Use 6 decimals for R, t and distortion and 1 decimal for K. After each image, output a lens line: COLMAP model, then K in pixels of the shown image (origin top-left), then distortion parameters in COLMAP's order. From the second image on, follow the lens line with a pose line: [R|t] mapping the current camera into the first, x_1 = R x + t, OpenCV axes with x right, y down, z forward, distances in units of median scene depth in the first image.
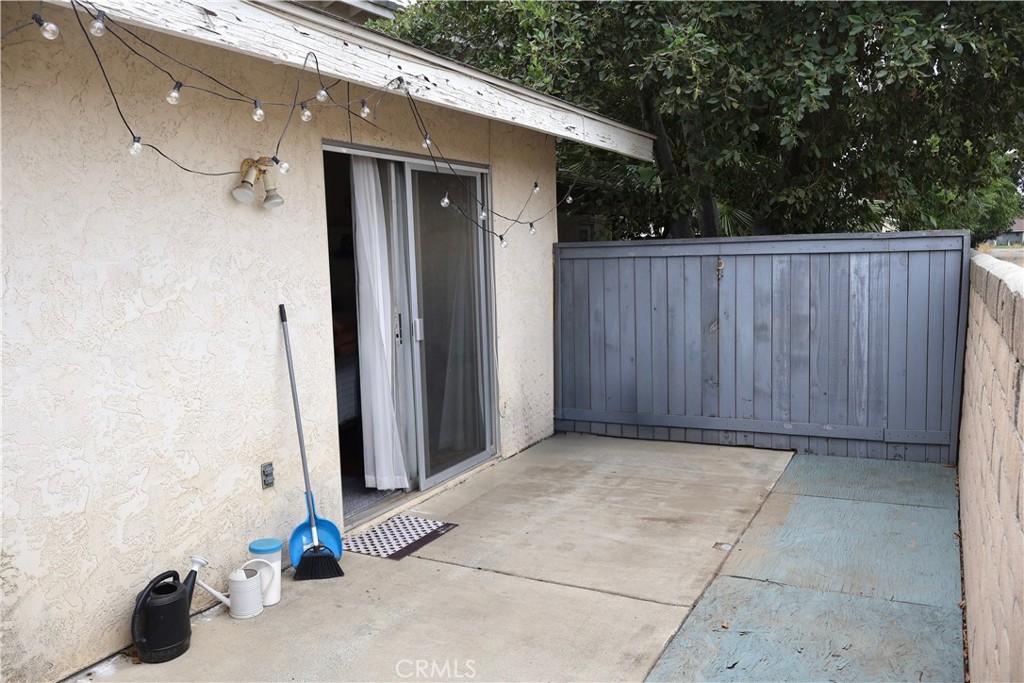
lens RADIAL K [[847.5, 0, 511.6], [0, 847.5, 344.8], [0, 0, 1]] dist [-0.005984, 0.002626]
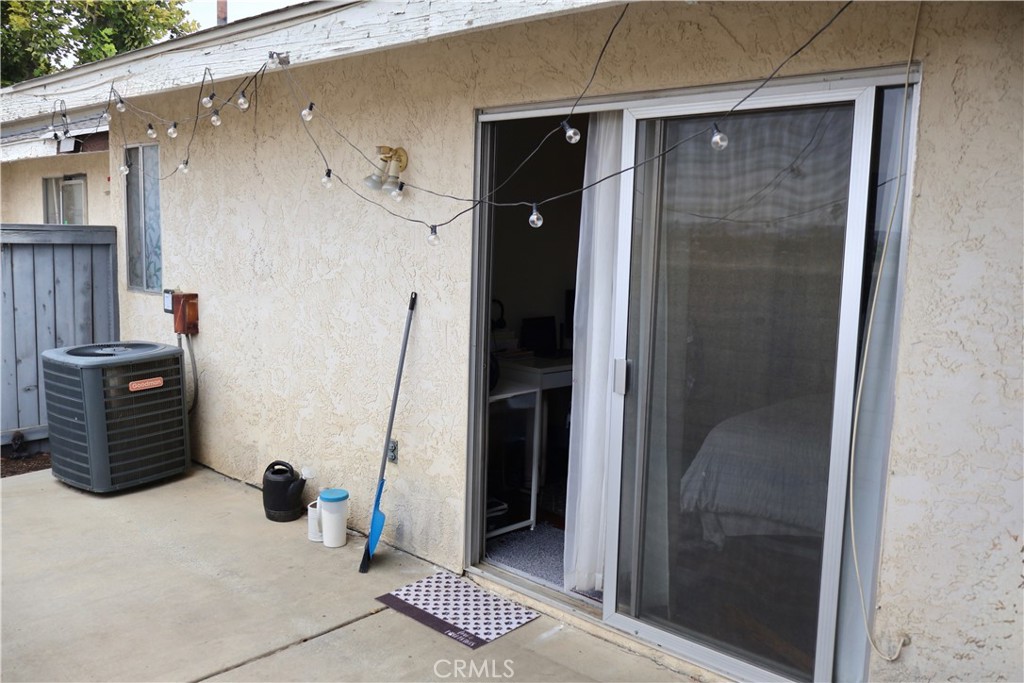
lens RADIAL K [[847.5, 0, 507.2], [0, 847.5, 342.5], [0, 0, 1]] dist [-0.005984, 0.002626]
pose [[-0.281225, 0.142481, -0.949006, 0.691692], [-0.130575, 0.974038, 0.184933, -0.201794], [0.950717, 0.175925, -0.255319, 1.471141]]
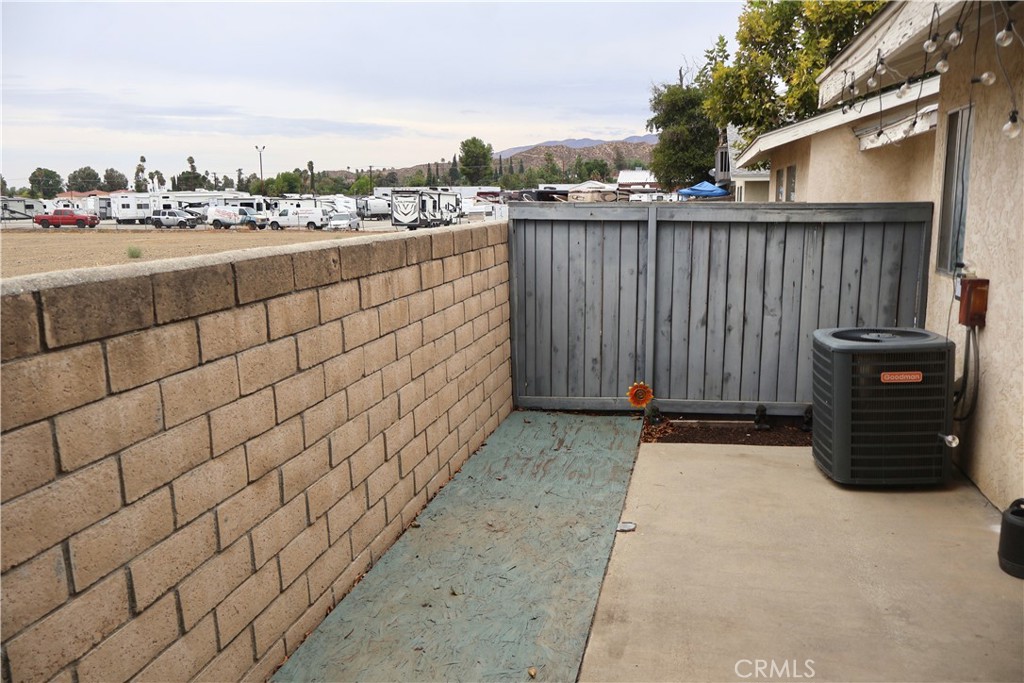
lens RADIAL K [[847.5, 0, 509.3], [0, 847.5, 346.7], [0, 0, 1]] dist [-0.005984, 0.002626]
pose [[-0.968682, 0.077029, -0.236053, 0.415457], [0.007402, 0.959200, 0.282633, -0.202171], [0.248193, 0.272034, -0.929730, 1.567920]]
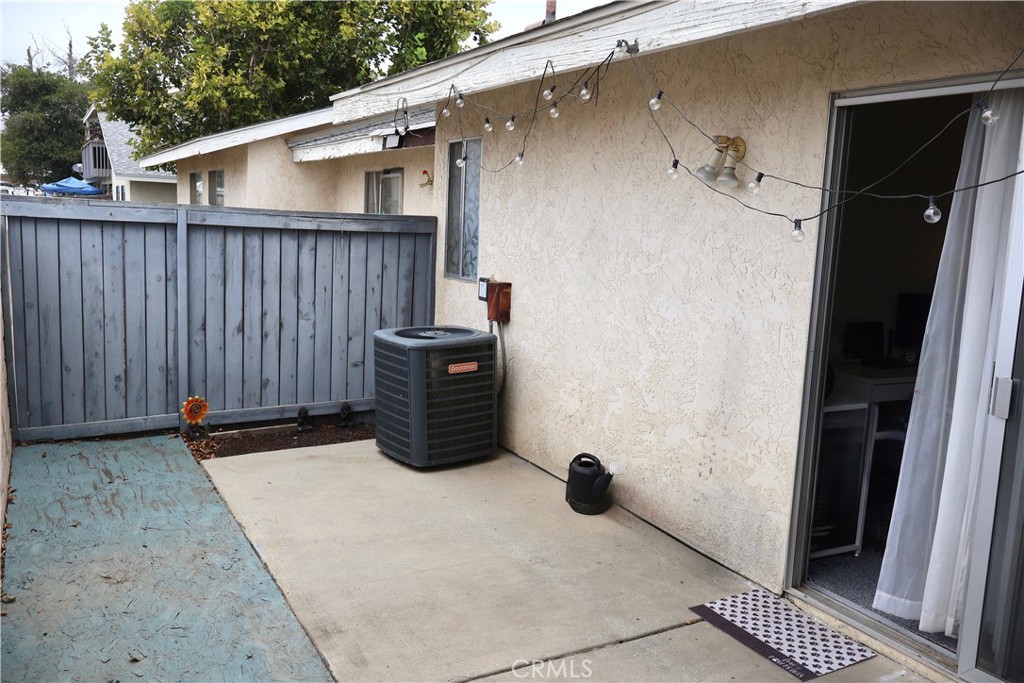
lens RADIAL K [[847.5, 0, 509.1], [0, 847.5, 343.5], [0, 0, 1]] dist [-0.005984, 0.002626]
pose [[-0.563094, 0.126151, -0.816707, 0.689853], [-0.120720, 0.965122, 0.232308, -0.189944], [0.817528, 0.229404, -0.528225, 1.393873]]
